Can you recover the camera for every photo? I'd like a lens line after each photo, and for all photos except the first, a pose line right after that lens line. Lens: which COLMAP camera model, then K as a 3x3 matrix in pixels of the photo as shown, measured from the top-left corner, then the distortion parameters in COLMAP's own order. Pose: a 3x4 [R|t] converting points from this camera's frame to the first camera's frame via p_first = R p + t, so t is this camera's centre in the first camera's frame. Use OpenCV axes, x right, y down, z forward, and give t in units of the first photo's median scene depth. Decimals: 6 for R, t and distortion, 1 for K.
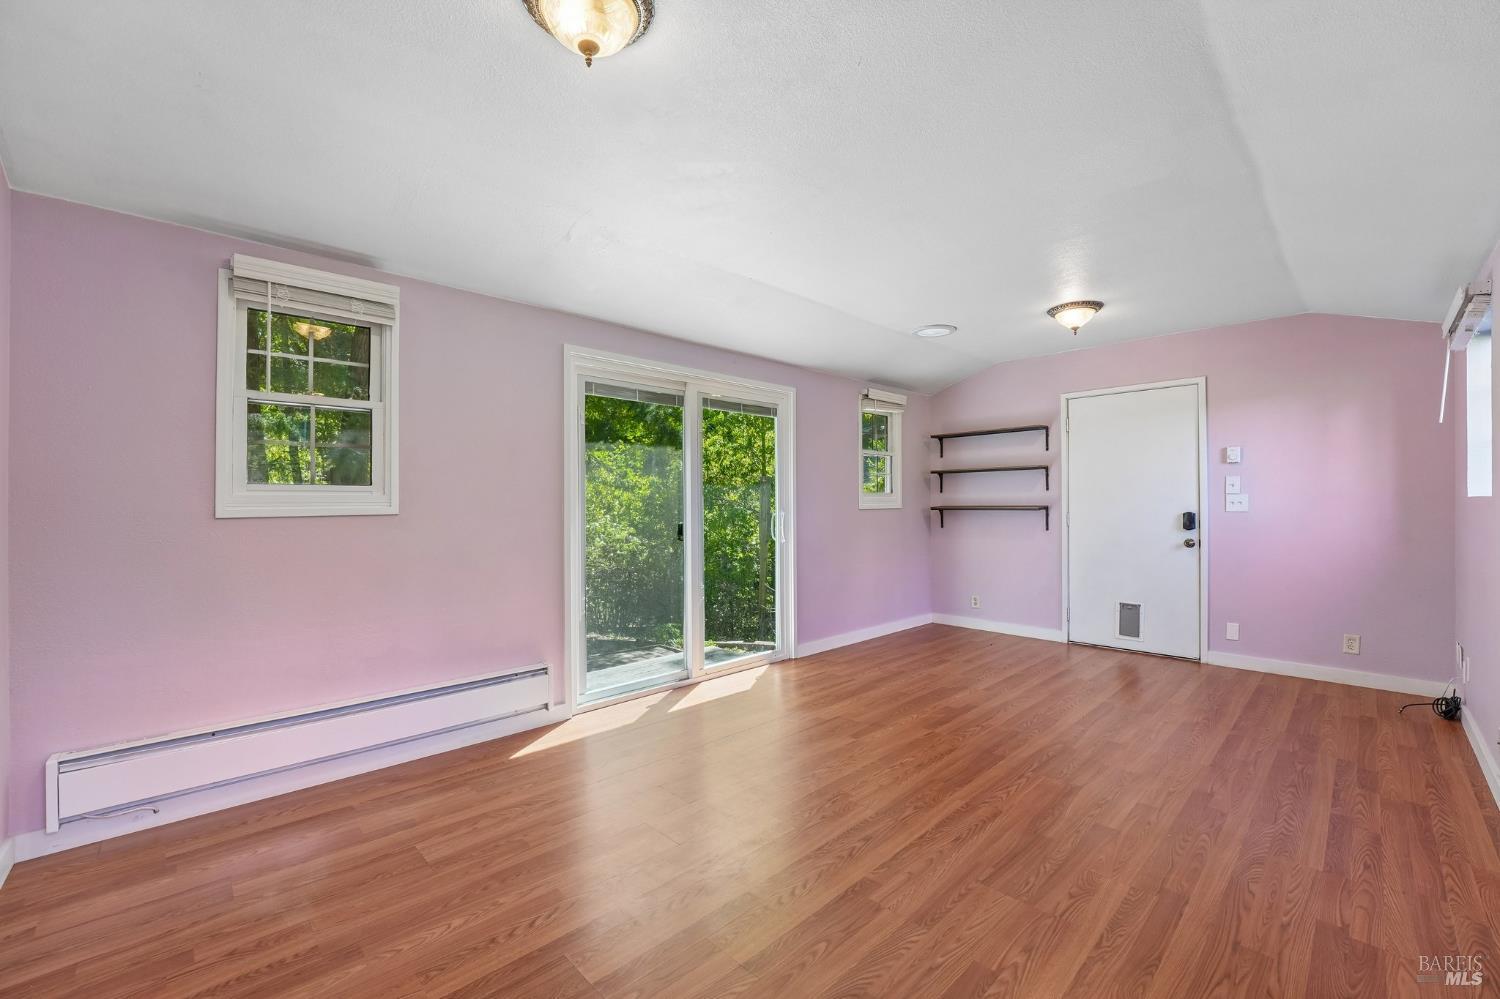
lens RADIAL K [[618.1, 0, 739.1], [0, 618.1, 507.1], [0, 0, 1]] dist [-0.028059, 0.001109]
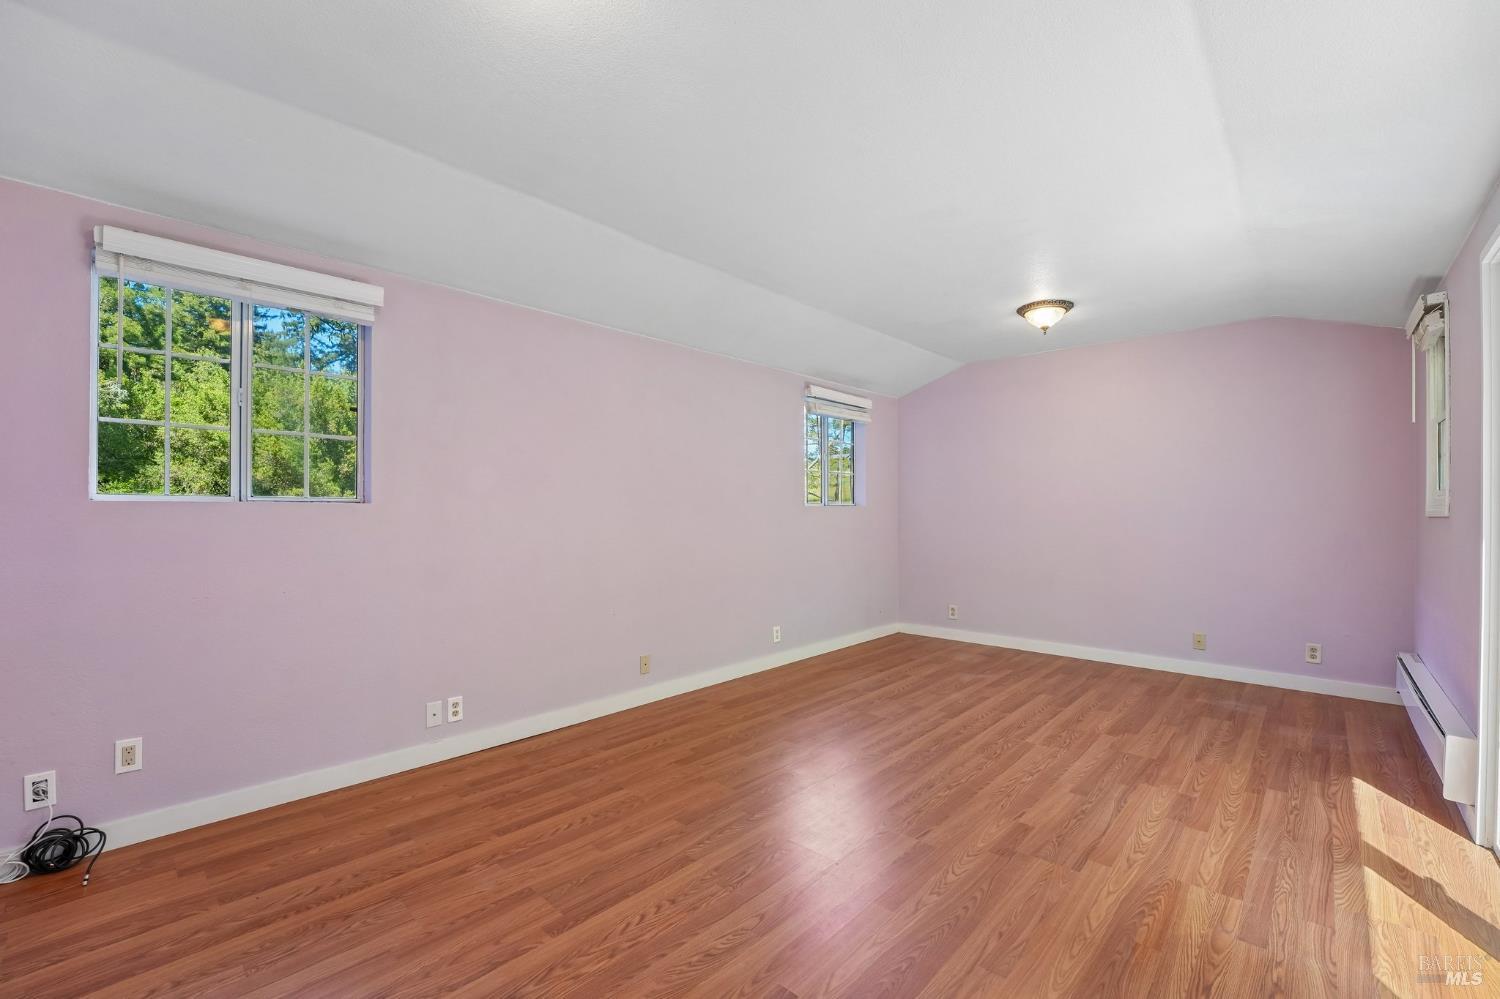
lens RADIAL K [[618.1, 0, 739.1], [0, 618.1, 507.1], [0, 0, 1]] dist [-0.028059, 0.001109]
pose [[-0.999156, 0.003882, -0.040886, 0.649986], [0.003984, 0.999989, -0.002421, -0.008262], [0.040876, -0.002582, -0.999161, 2.006727]]
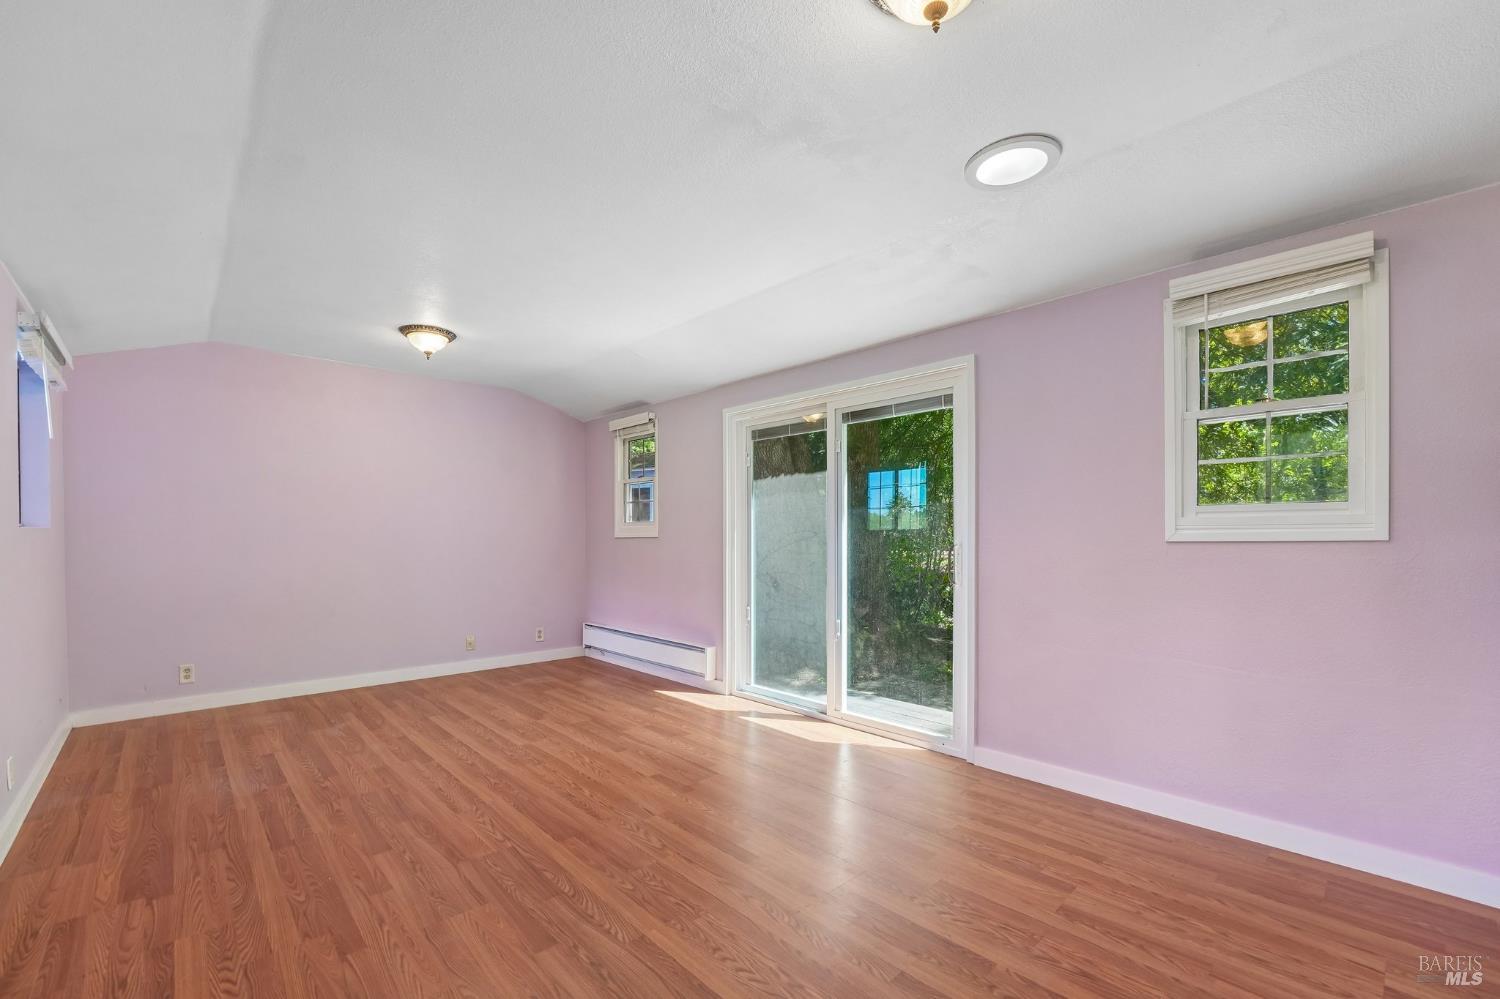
lens RADIAL K [[639.8, 0, 739.6], [0, 639.8, 527.5], [0, 0, 1]] dist [-0.016644, 0.000043]
pose [[-0.031581, -0.003492, -0.999495, 1.370438], [0.001443, 0.999993, -0.003540, -0.009238], [0.999500, -0.001554, -0.031576, 1.359086]]
